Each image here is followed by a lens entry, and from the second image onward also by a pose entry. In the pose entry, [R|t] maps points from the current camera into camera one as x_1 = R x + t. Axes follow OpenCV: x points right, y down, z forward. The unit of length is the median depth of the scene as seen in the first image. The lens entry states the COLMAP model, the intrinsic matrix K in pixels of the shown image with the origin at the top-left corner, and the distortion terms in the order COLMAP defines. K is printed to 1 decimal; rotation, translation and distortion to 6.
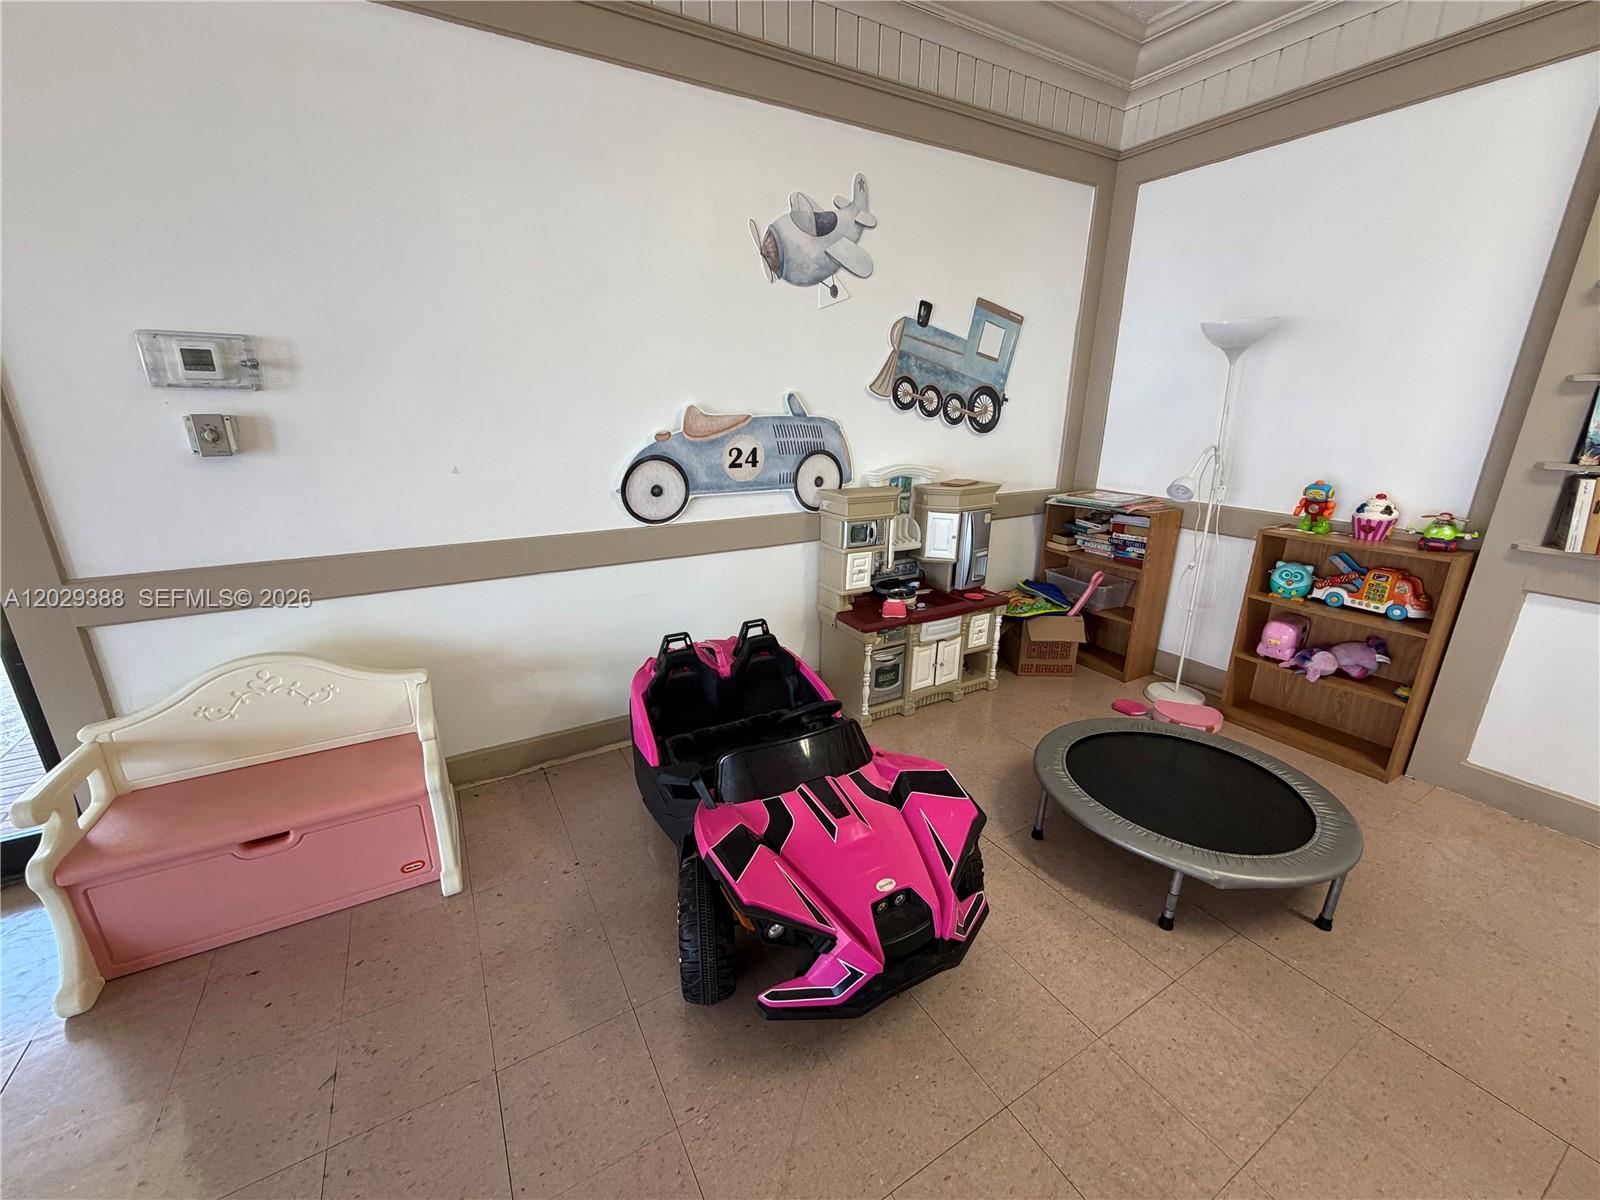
lens RADIAL K [[641.0, 0, 795.0], [0, 641.0, 605.3], [0, 0, 1]] dist [-0.000384, -0.000026]
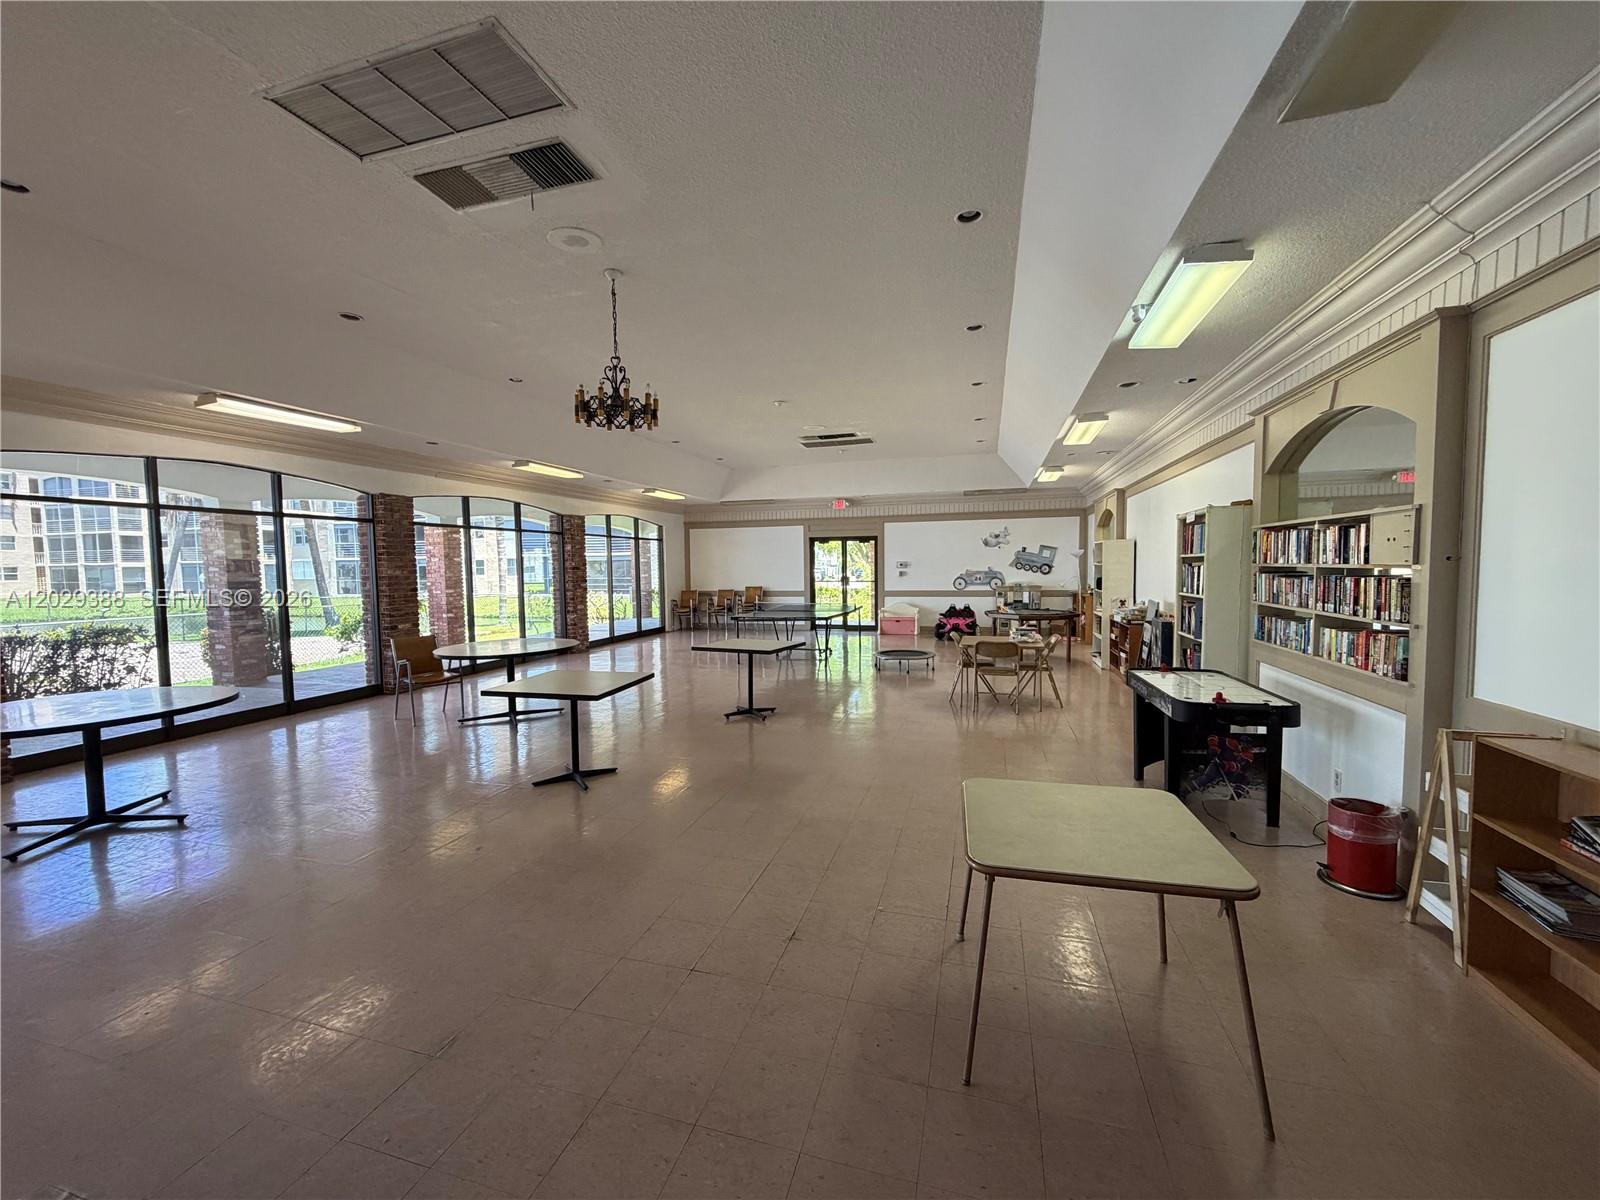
lens RADIAL K [[641.0, 0, 795.0], [0, 641.0, 605.3], [0, 0, 1]] dist [-0.000384, -0.000026]
pose [[0.690259, 0.030333, -0.722926, 2.514645], [-0.205325, 0.966261, -0.155504, 1.033418], [0.693819, 0.255773, 0.673198, -3.288170]]
